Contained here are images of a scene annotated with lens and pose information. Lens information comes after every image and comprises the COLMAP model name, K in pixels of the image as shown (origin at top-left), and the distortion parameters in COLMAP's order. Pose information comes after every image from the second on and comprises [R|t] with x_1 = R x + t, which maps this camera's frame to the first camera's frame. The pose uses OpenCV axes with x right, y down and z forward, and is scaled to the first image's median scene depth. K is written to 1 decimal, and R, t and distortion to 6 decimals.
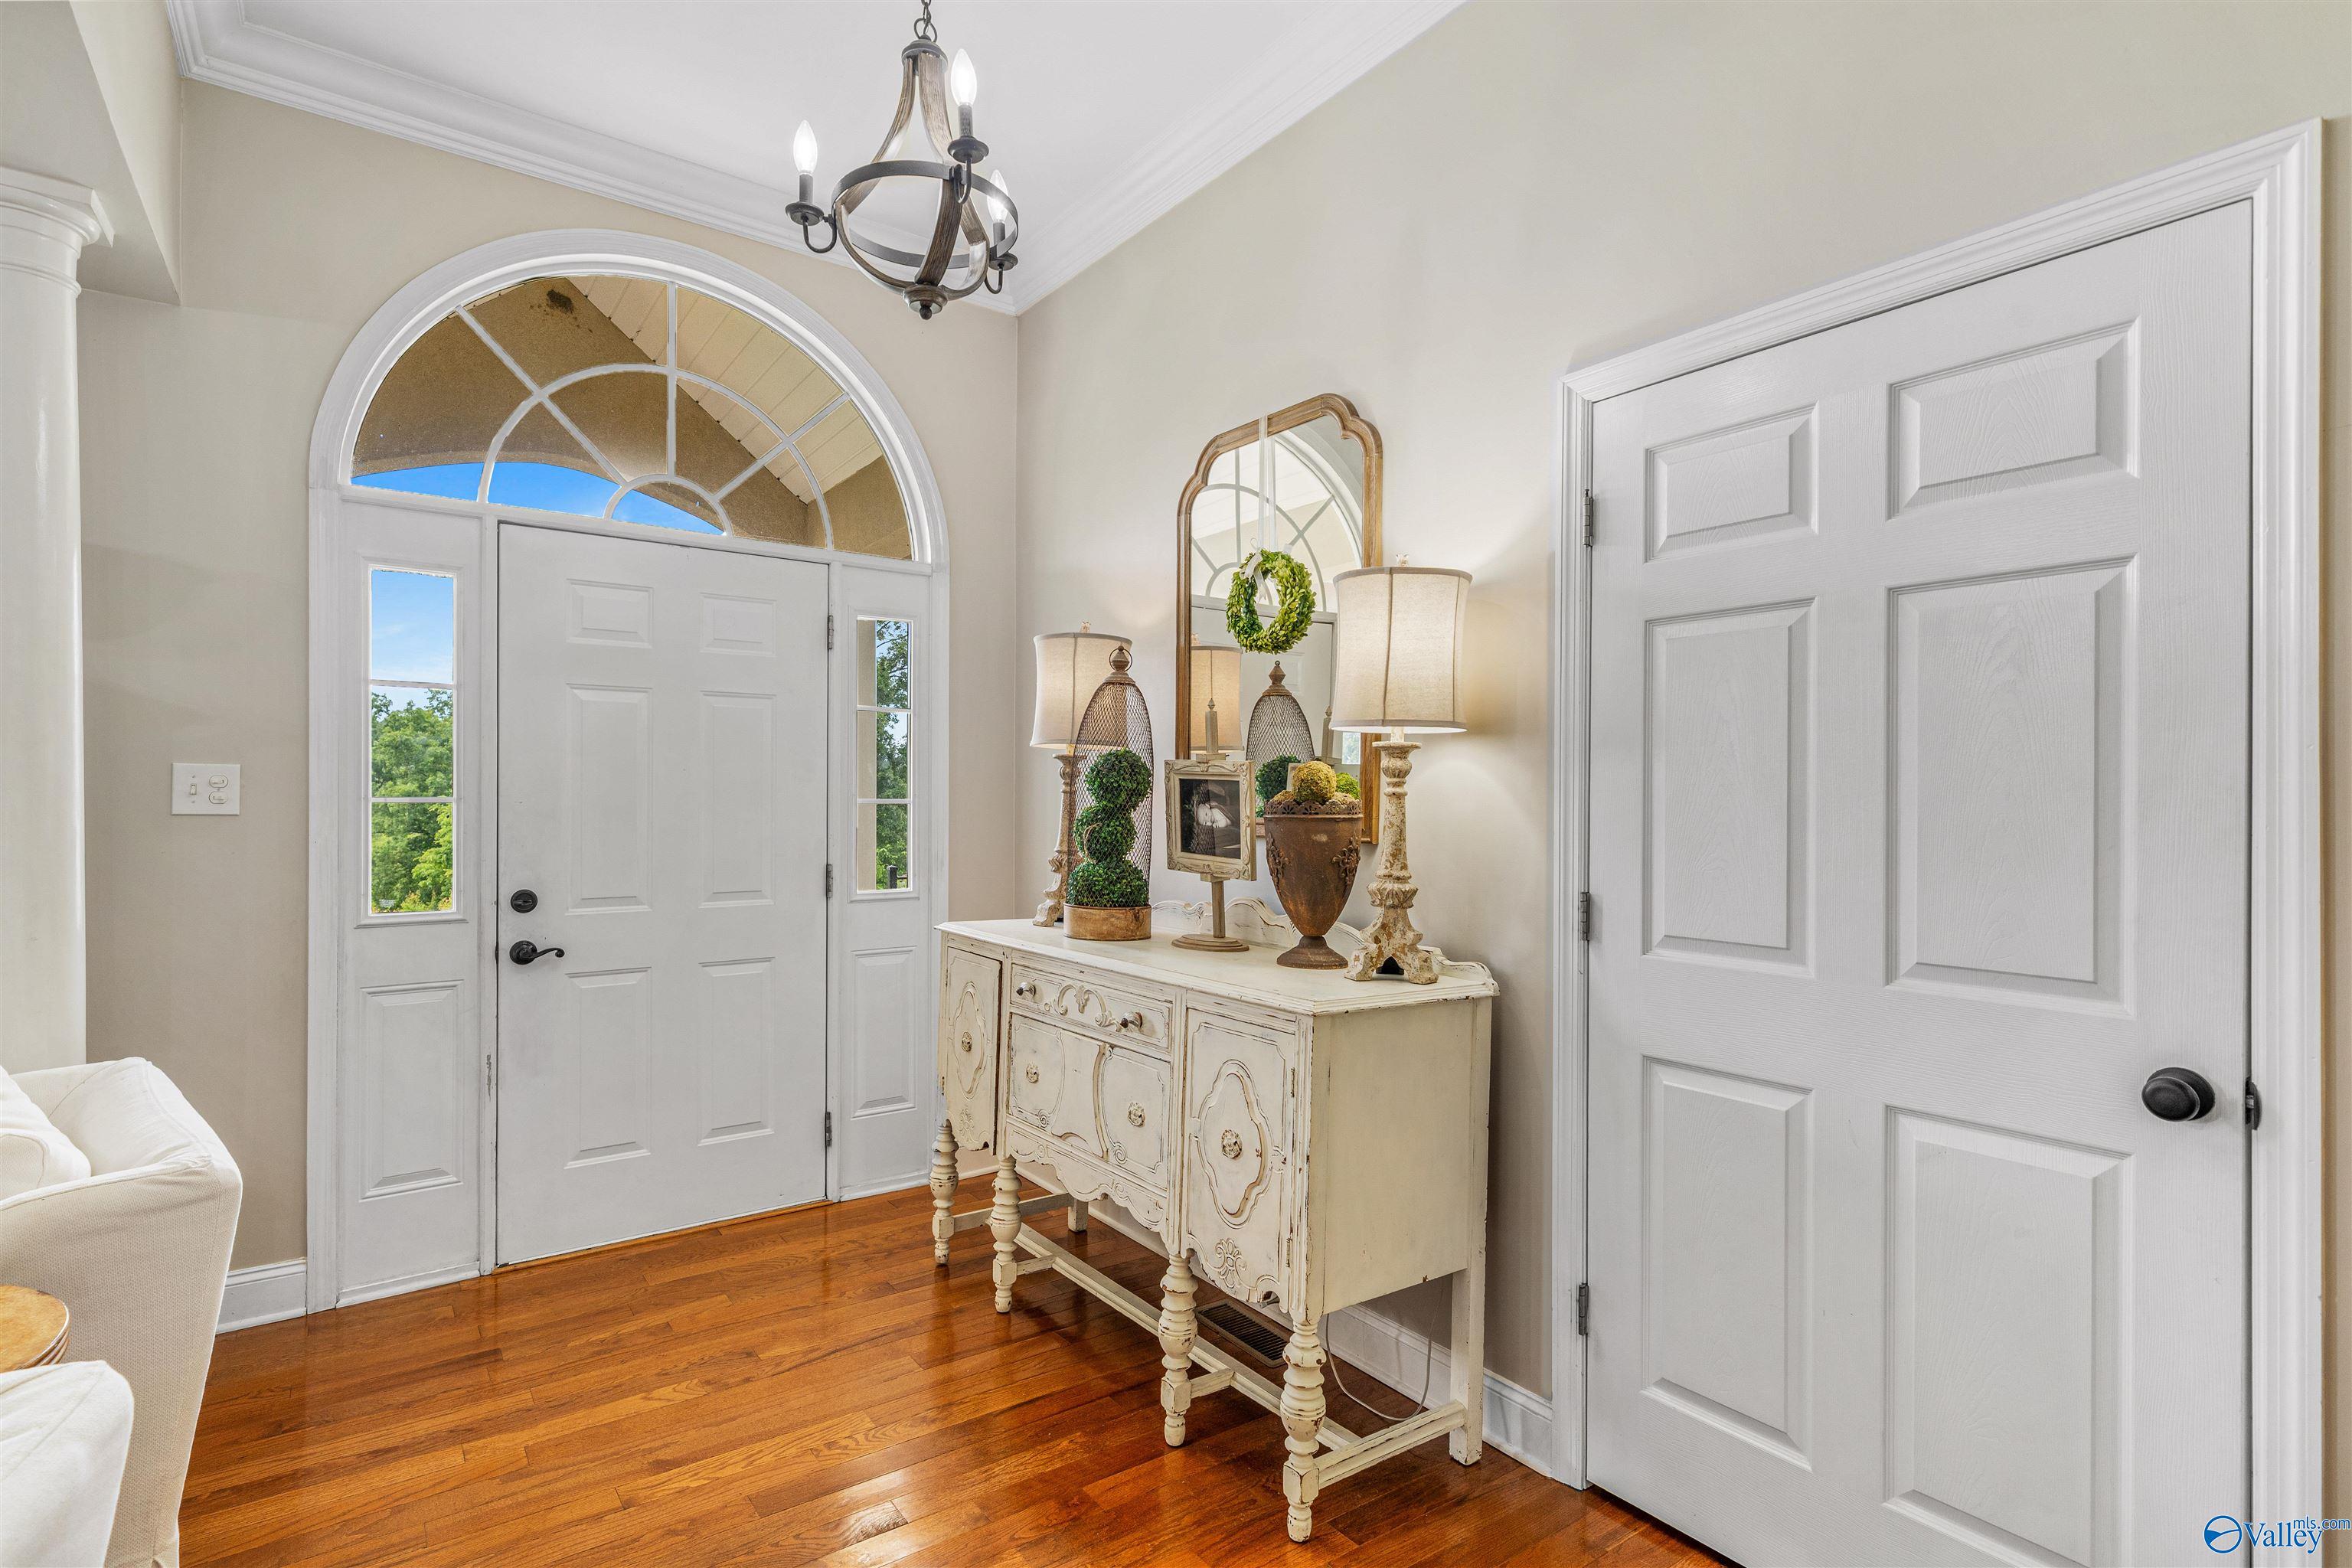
lens RADIAL K [[1150.1, 0, 1162.6], [0, 1150.1, 794.0], [0, 0, 1]] dist [-0.006281, 0.000142]
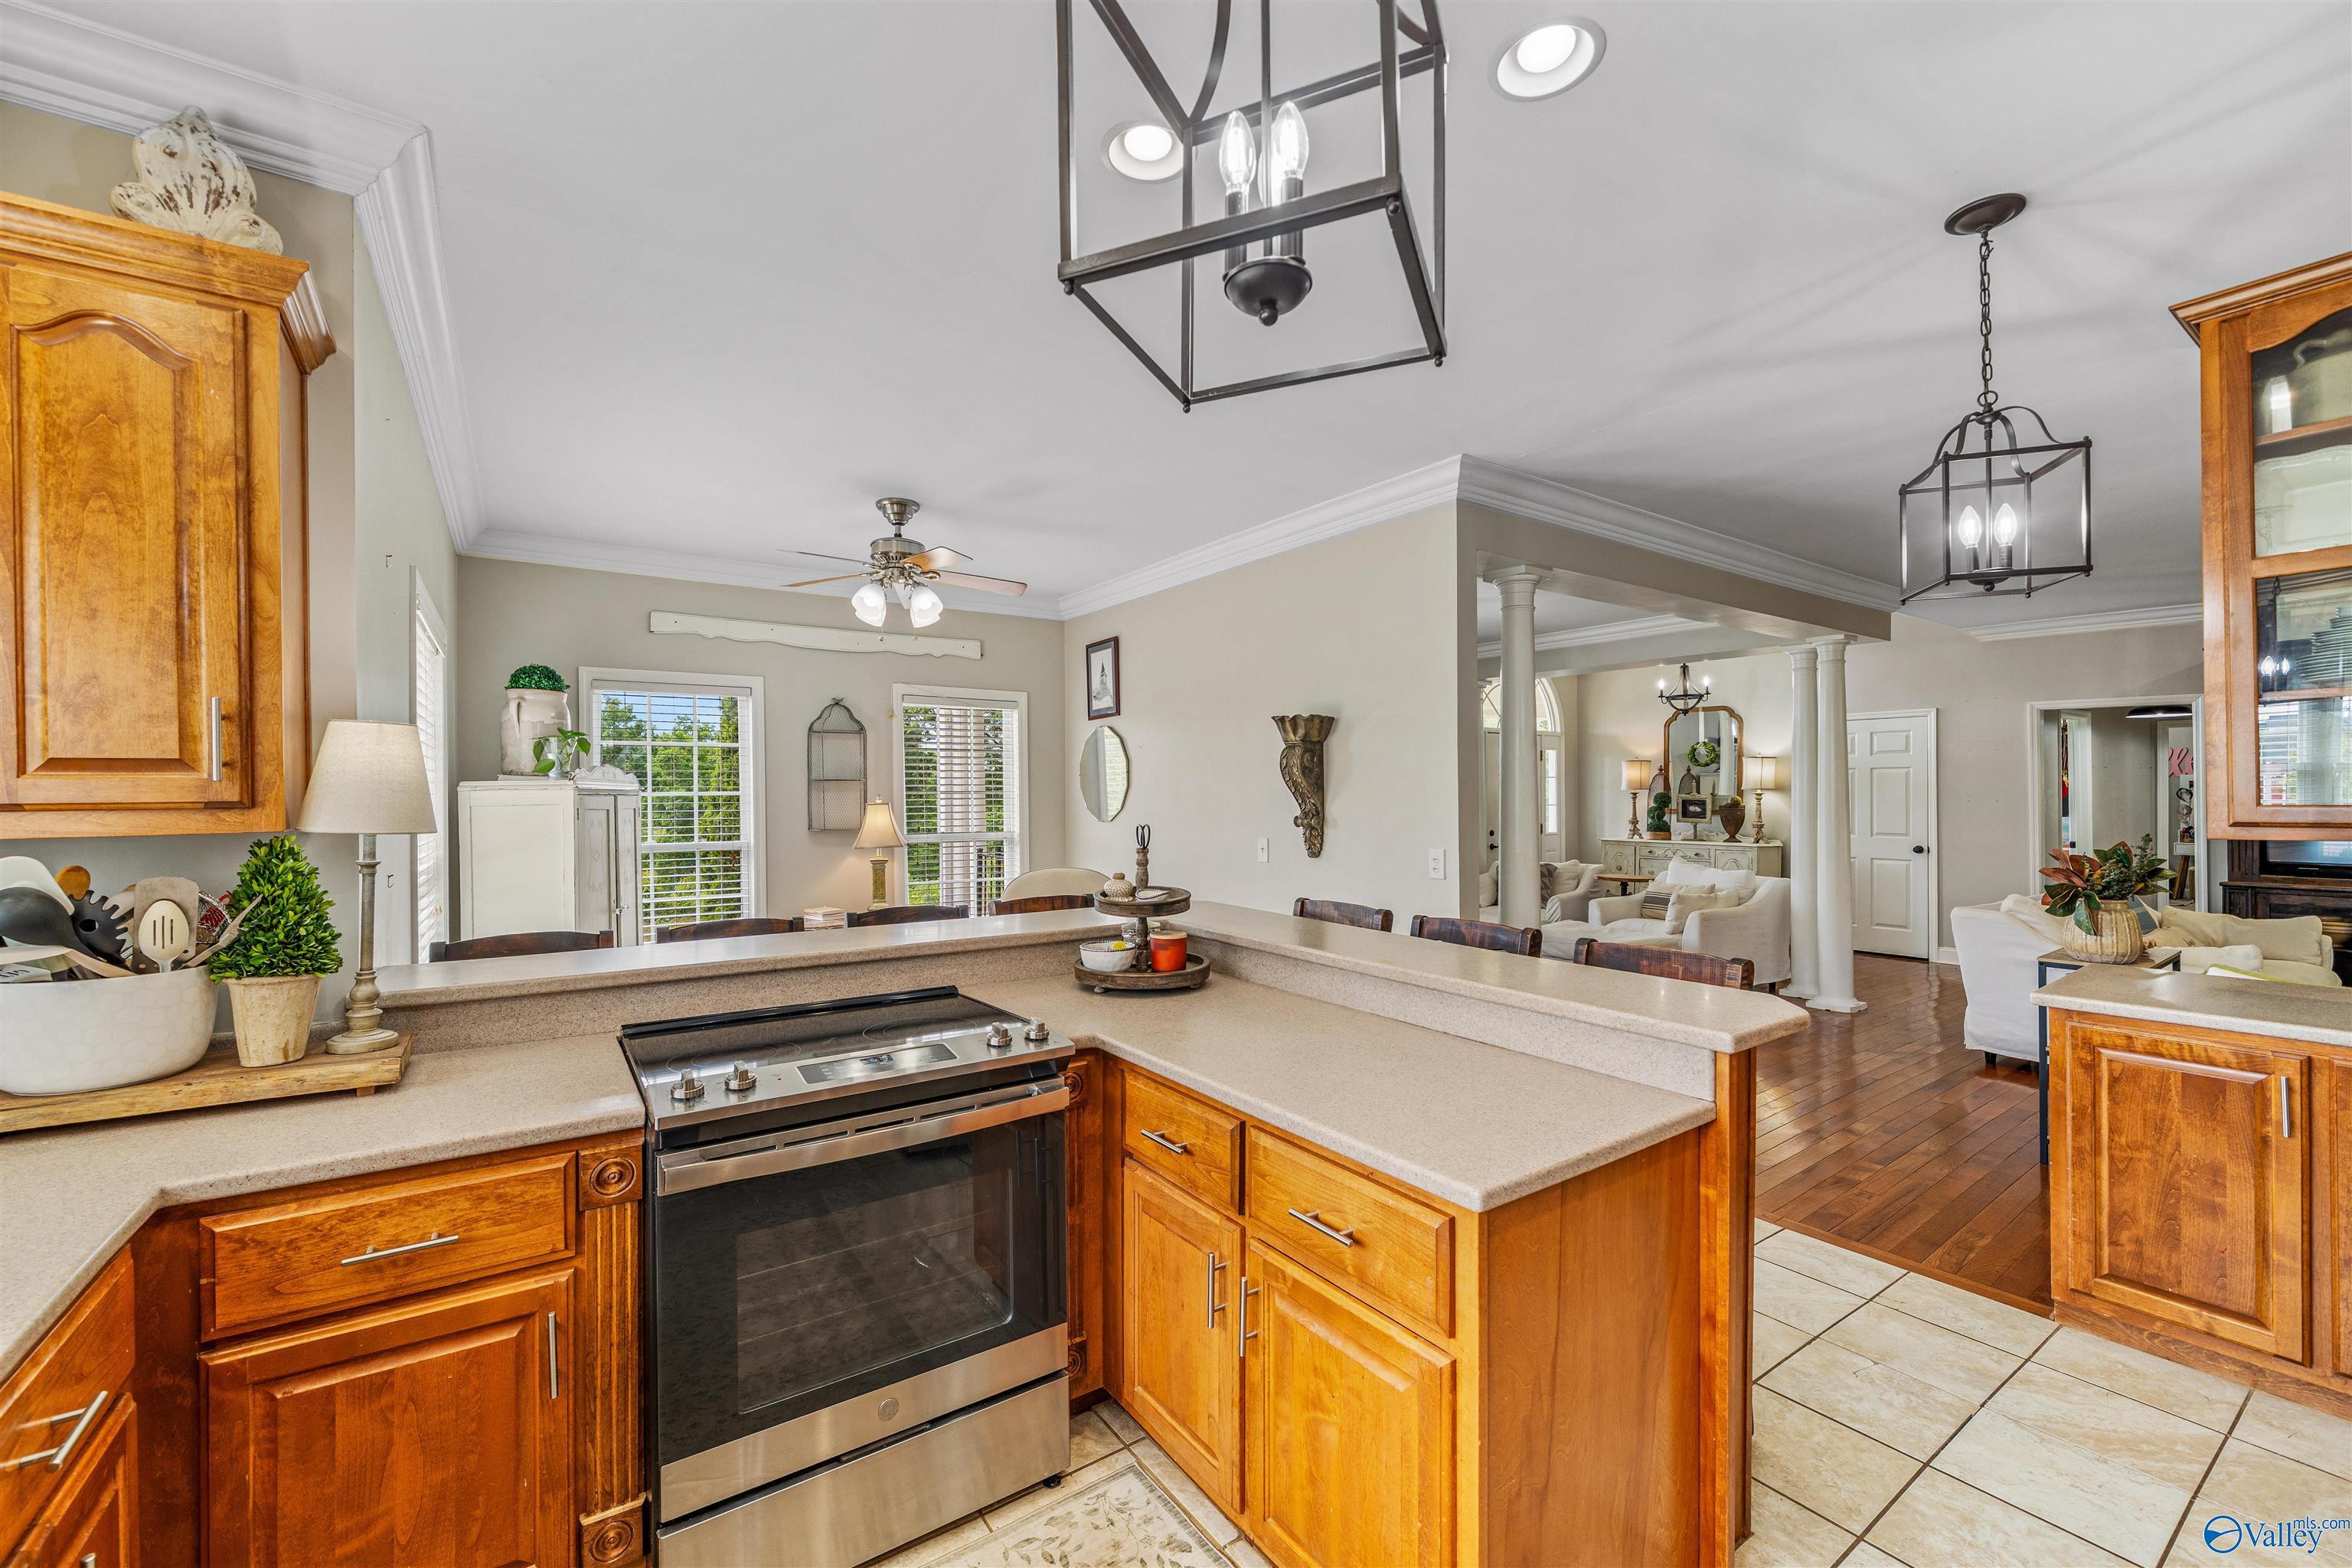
lens RADIAL K [[935.8, 0, 1175.8], [0, 935.8, 803.0], [0, 0, 1]] dist [-0.004253, 0.000104]
pose [[0.999202, -0.010978, -0.038408, -1.814440], [0.011415, 0.999872, 0.011179, -0.064043], [0.038280, -0.011608, 0.999200, -2.589871]]
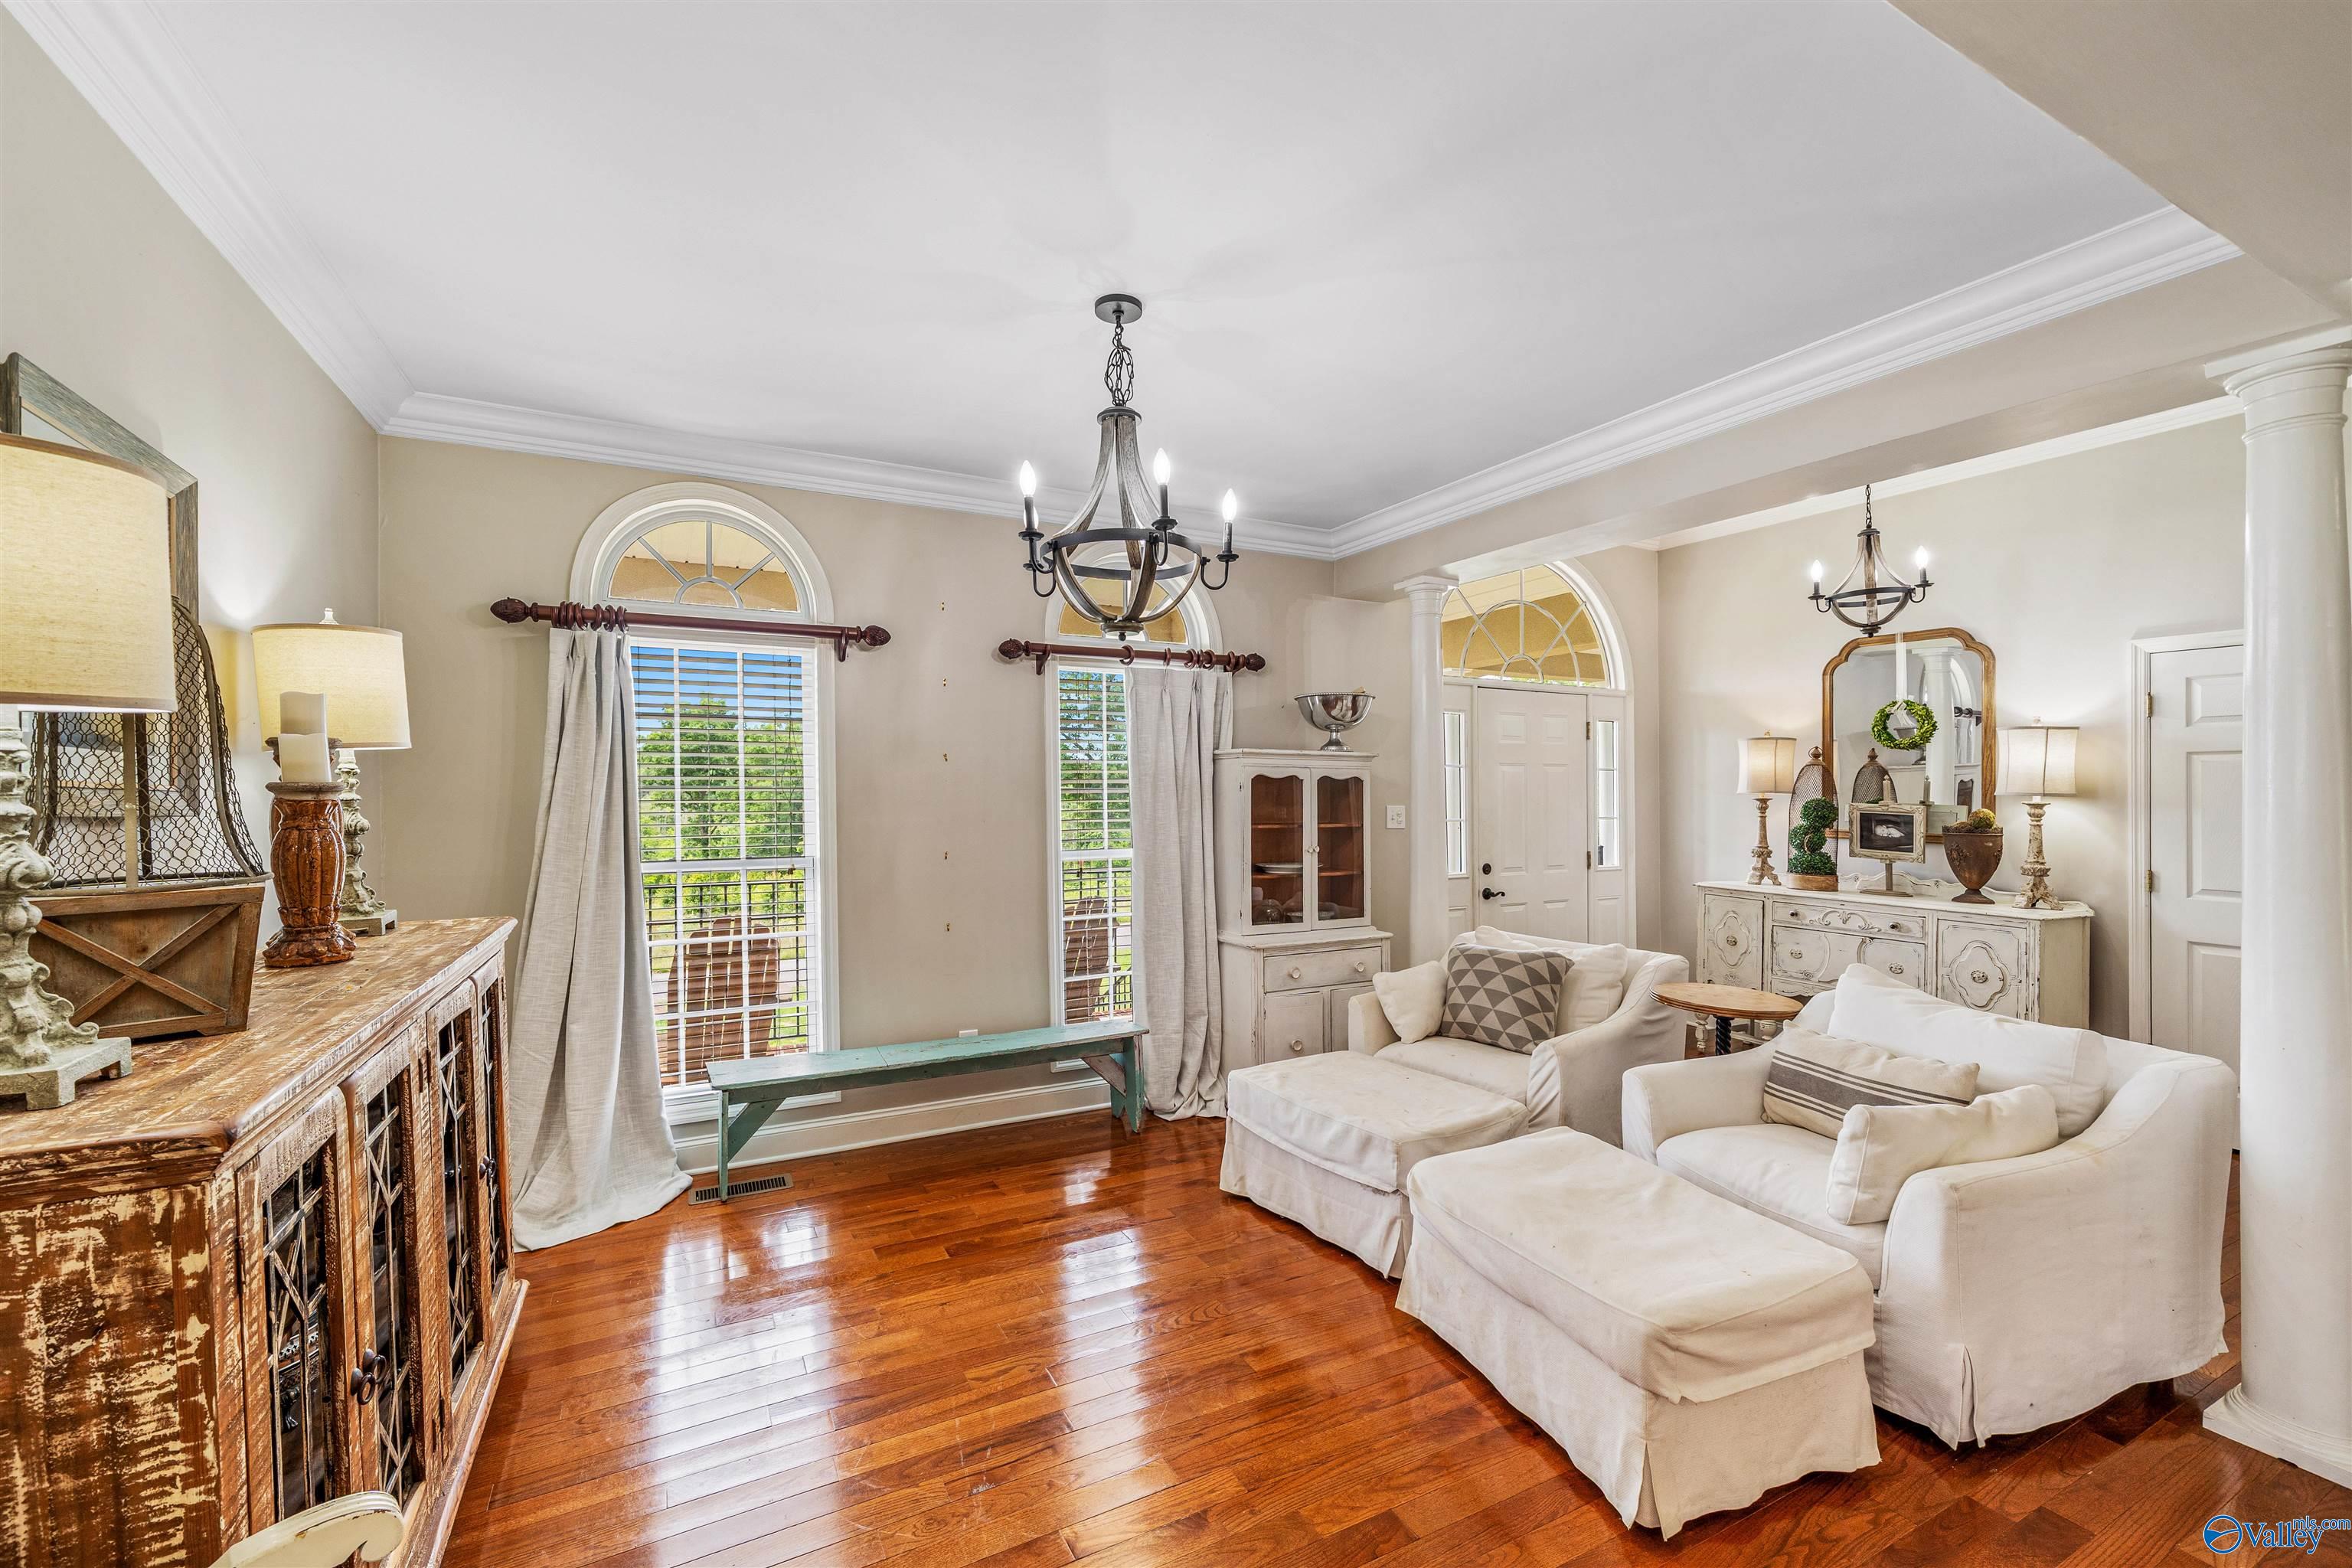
lens RADIAL K [[930.6, 0, 1168.8], [0, 930.6, 777.6], [0, 0, 1]] dist [-0.011235, -0.000160]
pose [[0.985664, -0.003311, -0.168689, -1.035537], [0.001659, 0.999949, -0.009935, -0.069000], [0.168713, 0.009513, 0.985619, -0.933975]]
